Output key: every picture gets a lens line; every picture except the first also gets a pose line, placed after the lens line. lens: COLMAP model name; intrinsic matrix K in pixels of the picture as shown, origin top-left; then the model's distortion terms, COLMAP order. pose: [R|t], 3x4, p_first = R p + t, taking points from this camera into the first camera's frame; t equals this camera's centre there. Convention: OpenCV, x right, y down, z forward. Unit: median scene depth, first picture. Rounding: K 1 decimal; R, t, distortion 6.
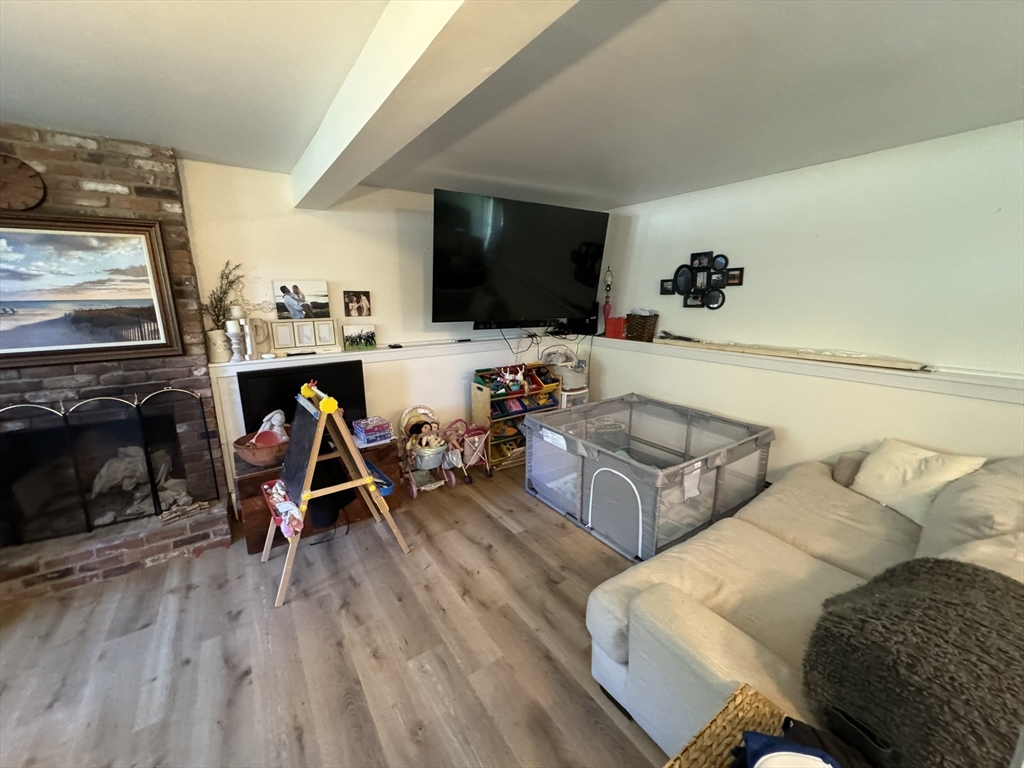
lens RADIAL K [[407.6, 0, 510.7], [0, 407.6, 381.5], [0, 0, 1]] dist [-0.000580, -0.000300]
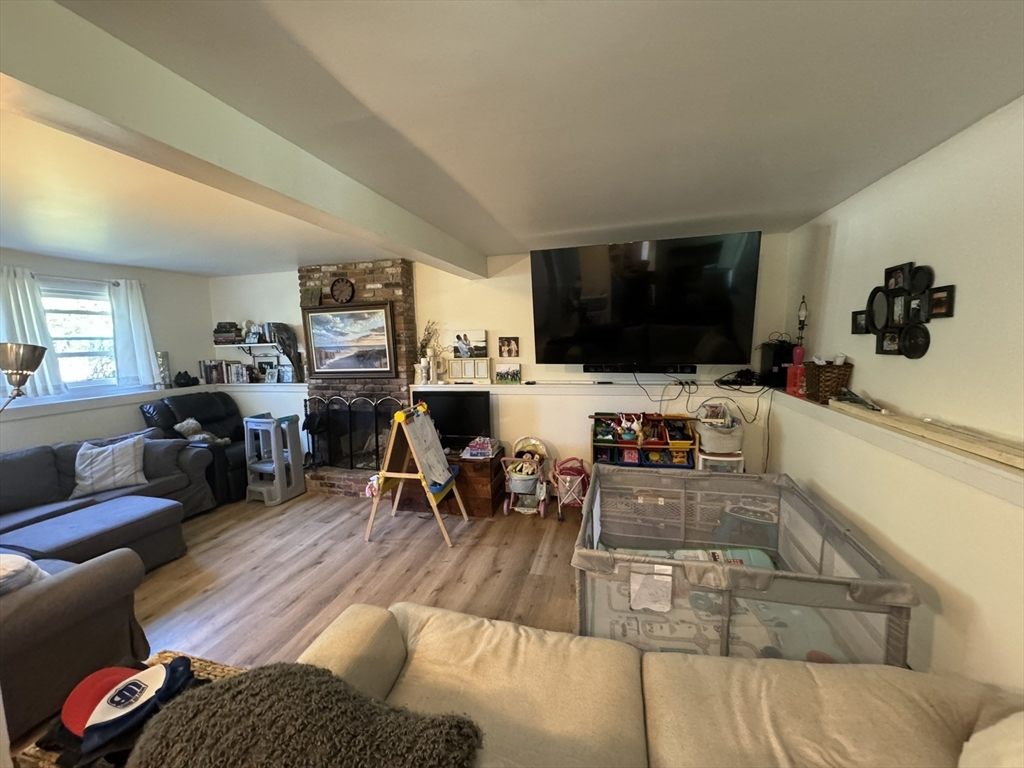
lens RADIAL K [[407.6, 0, 510.7], [0, 407.6, 381.5], [0, 0, 1]] dist [-0.000580, -0.000300]
pose [[0.654117, 0.067276, -0.753395, 0.763123], [-0.137225, 0.990063, -0.030733, -0.064201], [0.743841, 0.123488, 0.656849, 0.260990]]
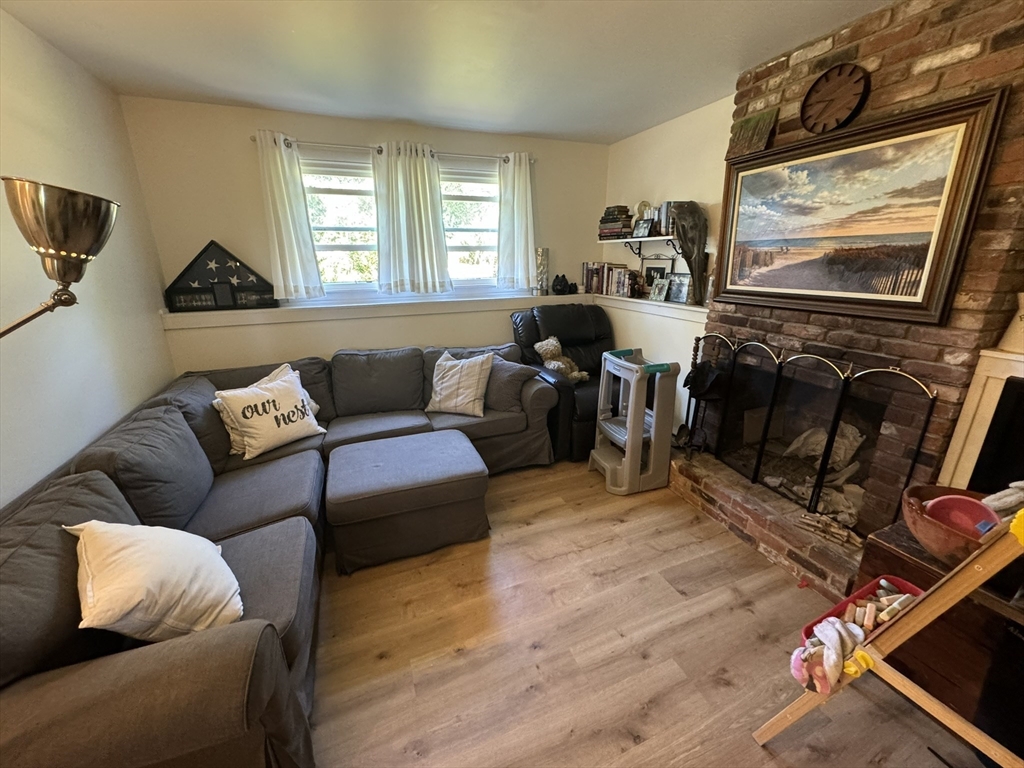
lens RADIAL K [[407.6, 0, 510.7], [0, 407.6, 381.5], [0, 0, 1]] dist [-0.000580, -0.000300]
pose [[-0.216091, 0.294771, -0.930814, -0.062853], [-0.195635, 0.920933, 0.337059, -0.068281], [0.956573, 0.254935, -0.141338, 0.491994]]
